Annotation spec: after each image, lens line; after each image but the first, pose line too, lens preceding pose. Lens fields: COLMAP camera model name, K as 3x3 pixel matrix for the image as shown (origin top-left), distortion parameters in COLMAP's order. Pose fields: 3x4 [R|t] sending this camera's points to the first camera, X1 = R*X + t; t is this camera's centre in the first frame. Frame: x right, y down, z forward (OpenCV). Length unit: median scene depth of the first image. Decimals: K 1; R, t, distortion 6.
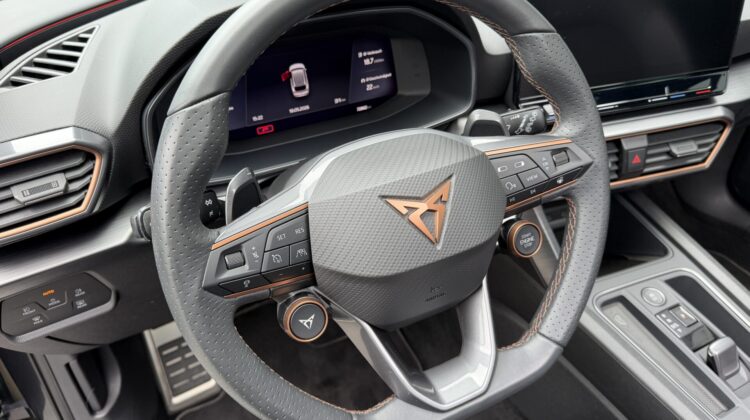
lens RADIAL K [[524.1, 0, 375.0], [0, 524.1, 210.0], [0, 0, 1]] dist [0.065555, -0.092417]
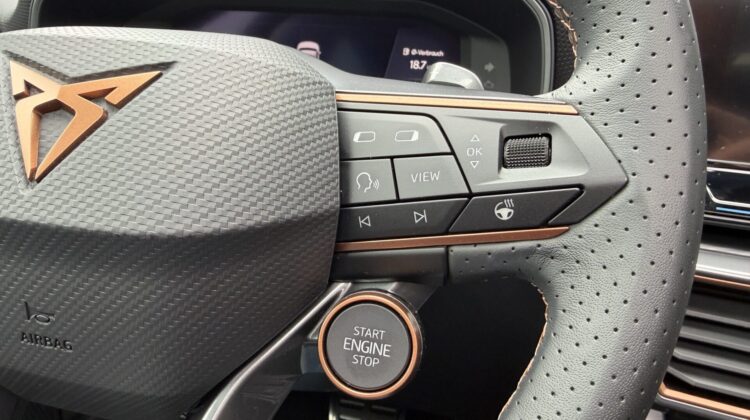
lens RADIAL K [[536.2, 0, 331.3], [0, 536.2, 209.0], [0, 0, 1]] dist [0.005445, 0.000683]
pose [[0.770518, 0.255819, -0.583831, 0.535603], [-0.425767, 0.888193, -0.172730, 0.055976], [0.474367, 0.381667, 0.793288, 0.782867]]
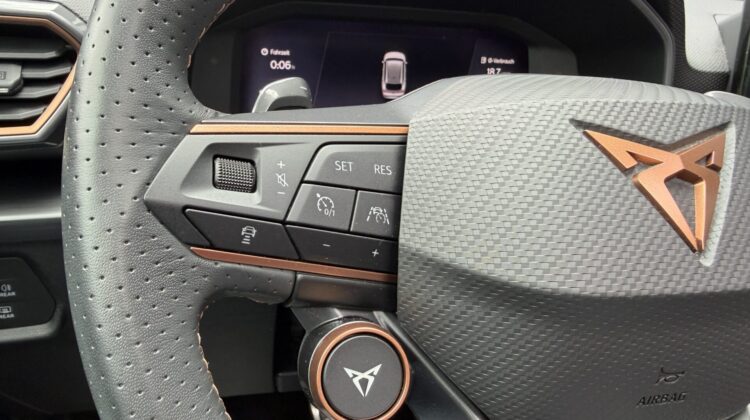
lens RADIAL K [[536.2, 0, 331.3], [0, 536.2, 209.0], [0, 0, 1]] dist [0.005445, 0.000683]
pose [[0.969142, 0.150433, -0.195281, -0.087574], [-0.199496, 0.943981, -0.262873, 0.200450], [0.144797, 0.293719, 0.944861, 0.538063]]
